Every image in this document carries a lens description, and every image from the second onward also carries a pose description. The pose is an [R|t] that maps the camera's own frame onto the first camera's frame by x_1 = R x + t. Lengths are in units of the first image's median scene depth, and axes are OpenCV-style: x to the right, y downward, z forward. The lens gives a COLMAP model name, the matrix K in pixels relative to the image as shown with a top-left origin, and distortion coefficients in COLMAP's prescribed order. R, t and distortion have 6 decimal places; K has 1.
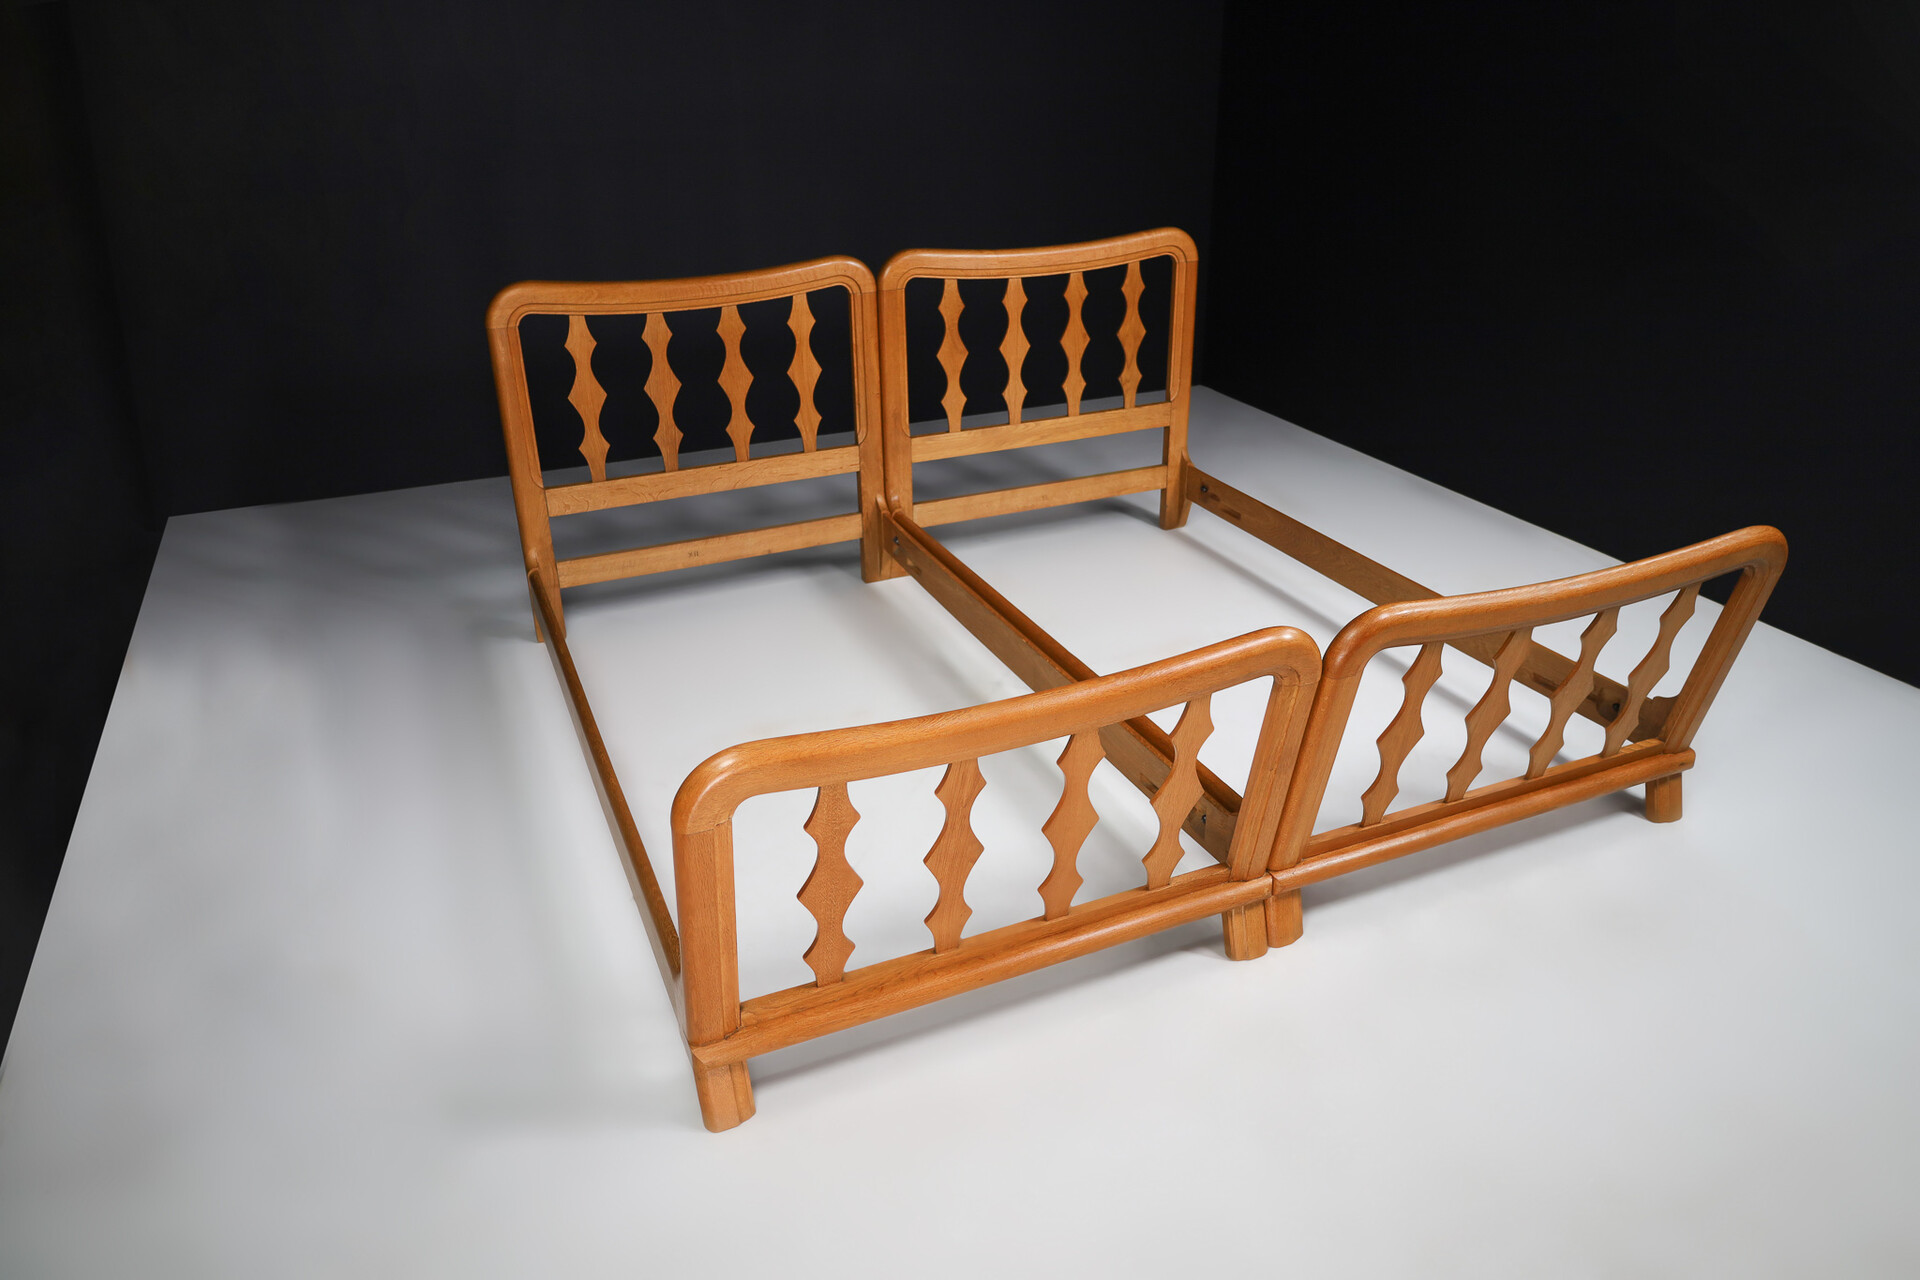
lens RADIAL K [[1318.4, 0, 960.0], [0, 1318.4, 640.0], [0, 0, 1]] dist [-0.016643, -0.001212]
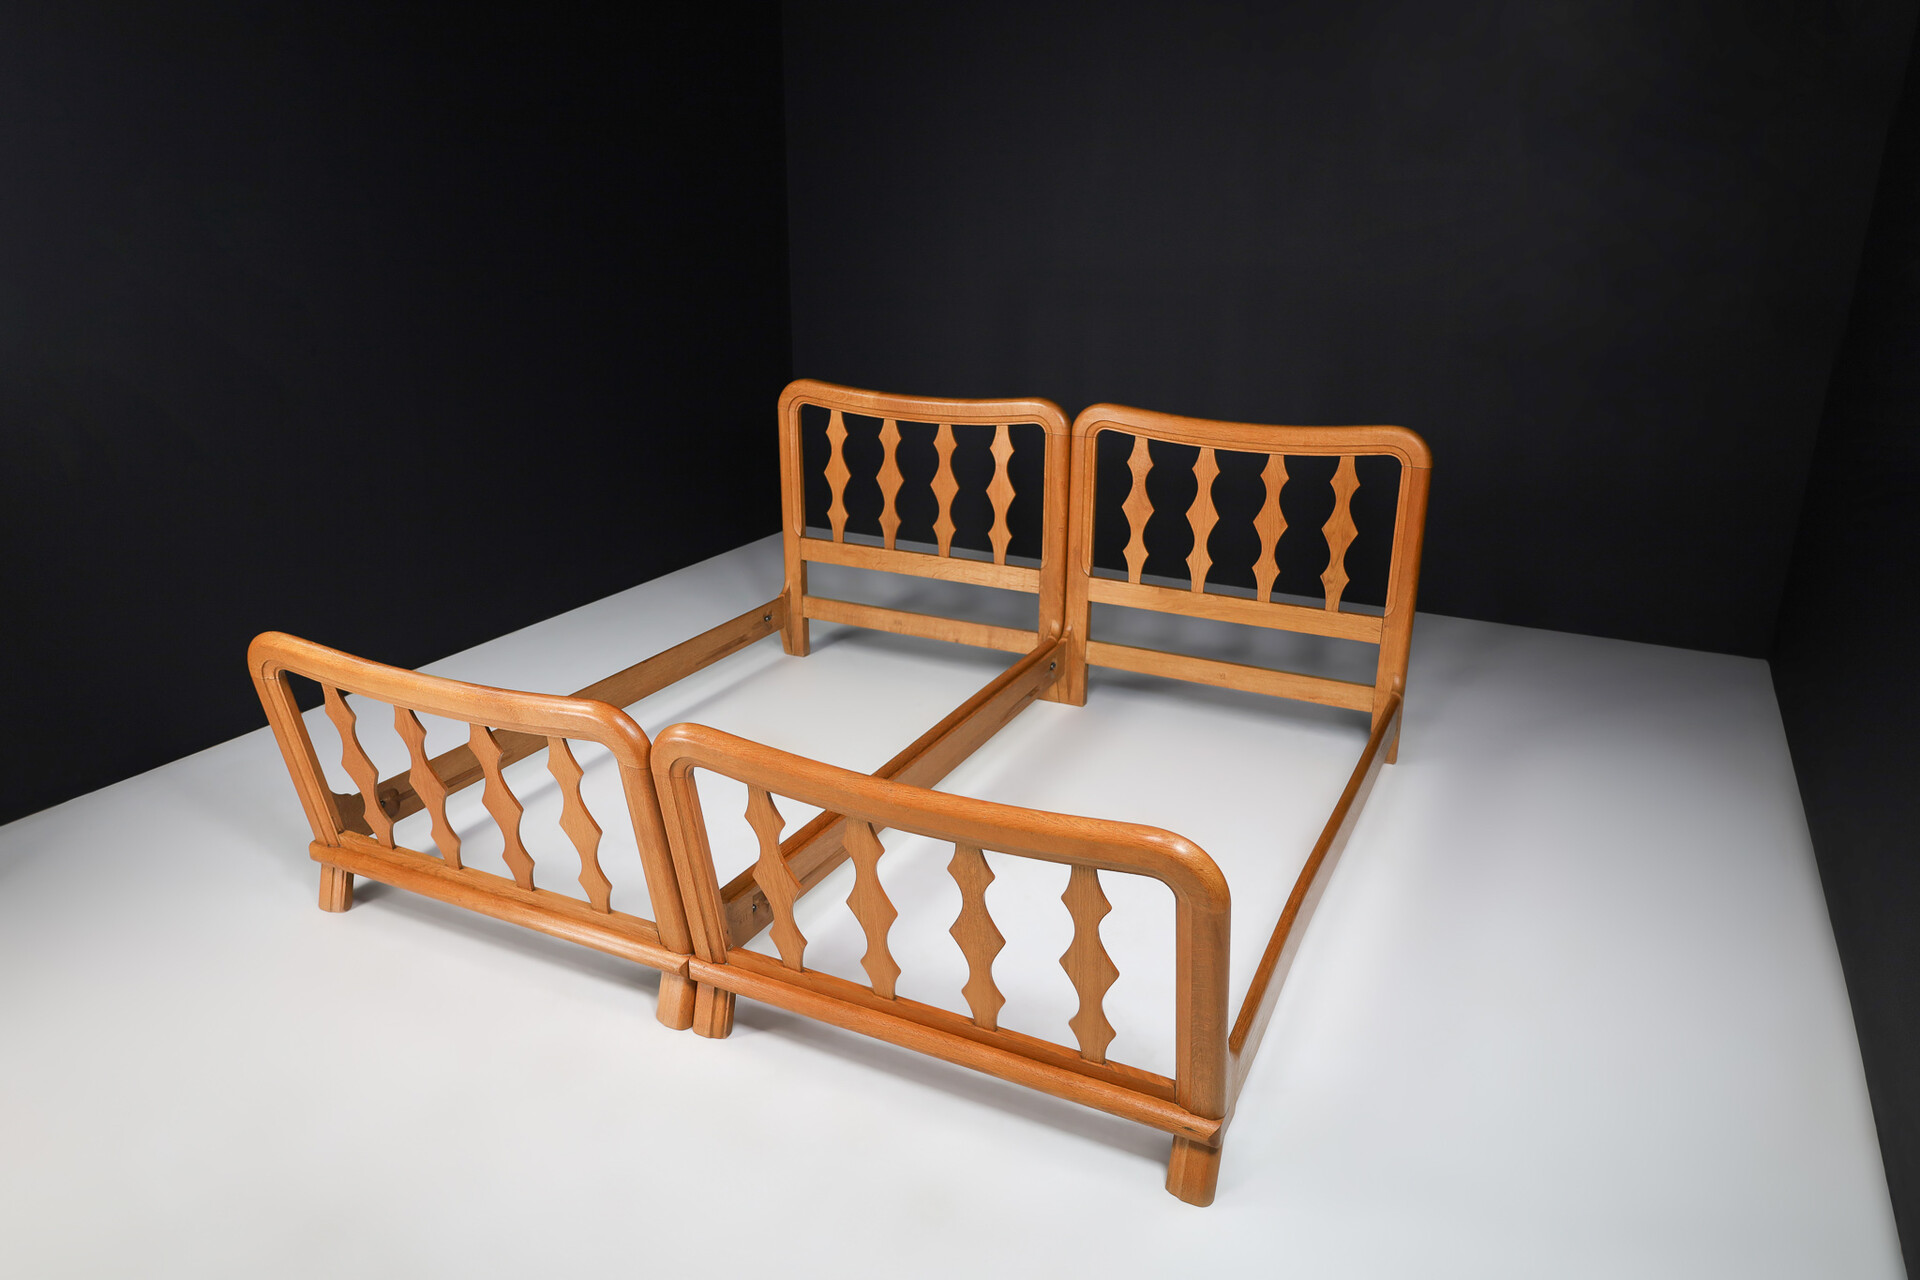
lens RADIAL K [[1318.4, 0, 960.0], [0, 1318.4, 640.0], [0, 0, 1]] dist [-0.016643, -0.001212]
pose [[0.644141, 0.267514, -0.716603, 0.692988], [-0.341634, 0.938831, 0.043385, -0.121850], [0.684375, 0.216869, 0.696131, 0.218170]]
